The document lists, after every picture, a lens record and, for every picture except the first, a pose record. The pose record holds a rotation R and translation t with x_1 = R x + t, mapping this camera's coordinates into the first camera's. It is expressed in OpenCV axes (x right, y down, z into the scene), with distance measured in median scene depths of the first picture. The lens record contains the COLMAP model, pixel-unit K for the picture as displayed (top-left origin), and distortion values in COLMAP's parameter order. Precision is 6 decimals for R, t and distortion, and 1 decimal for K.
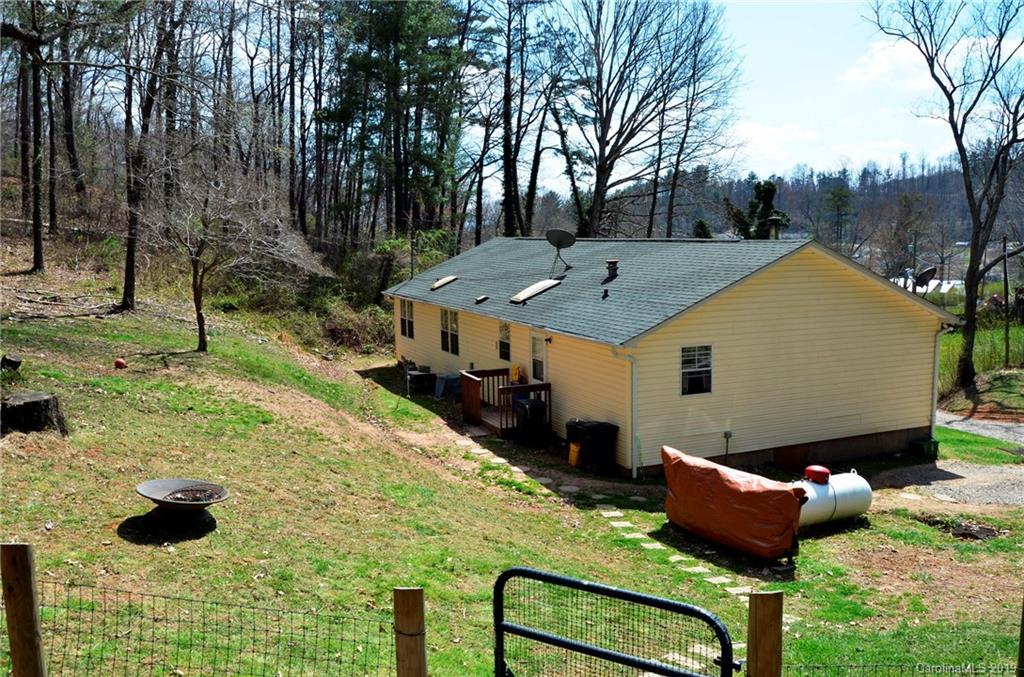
lens RADIAL K [[861.6, 0, 515.8], [0, 861.6, 359.9], [0, 0, 1]] dist [-0.097422, 0.042046]
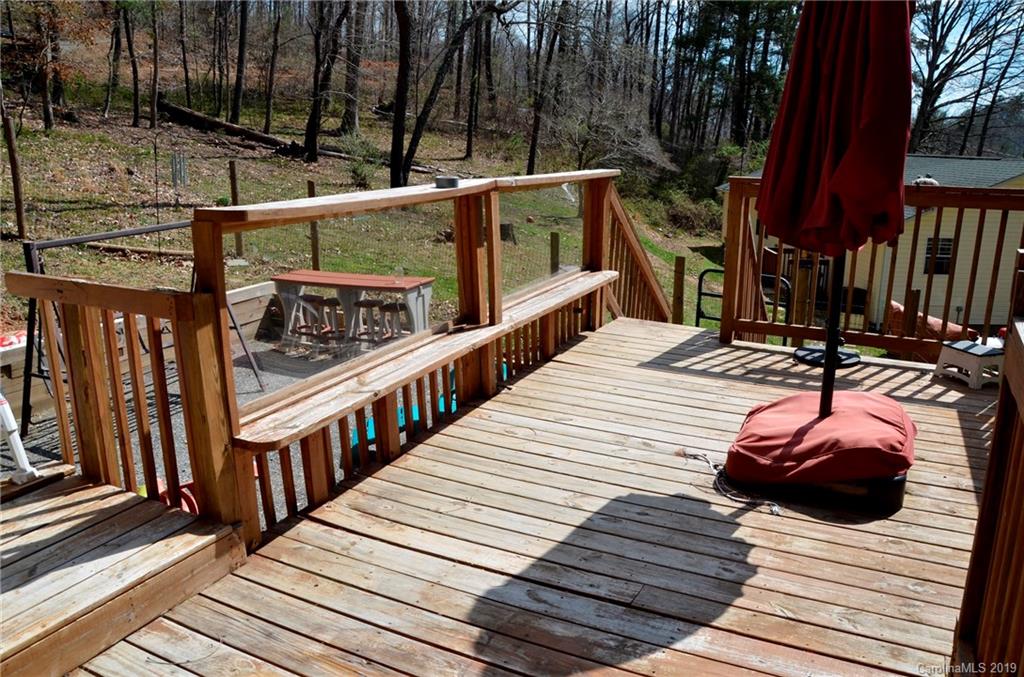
lens RADIAL K [[780.4, 0, 516.6], [0, 780.4, 343.2], [0, 0, 1]] dist [-0.153735, 0.100376]
pose [[0.913696, 0.124772, -0.386772, 0.043799], [-0.080947, 0.988509, 0.127665, 0.027246], [0.398256, -0.085339, 0.913296, -0.172716]]
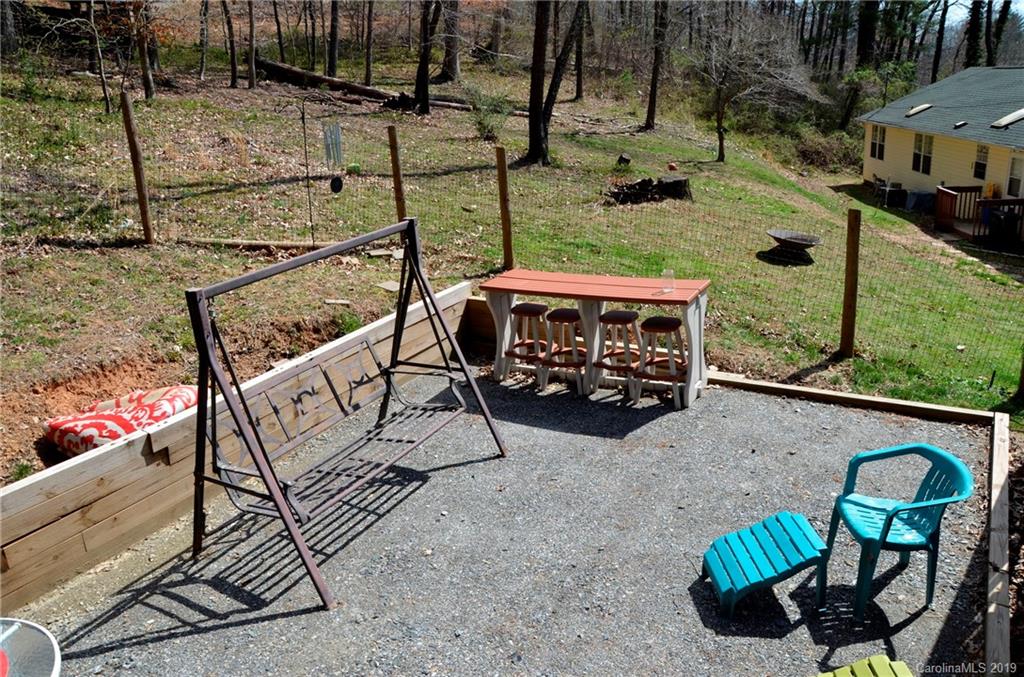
lens RADIAL K [[780.4, 0, 515.8], [0, 780.4, 344.9], [0, 0, 1]] dist [-0.153735, 0.100376]
pose [[0.871724, 0.126044, -0.473508, -0.037815], [-0.027062, 0.977259, 0.210317, 0.017564], [0.489249, -0.170525, 0.855311, -0.130587]]
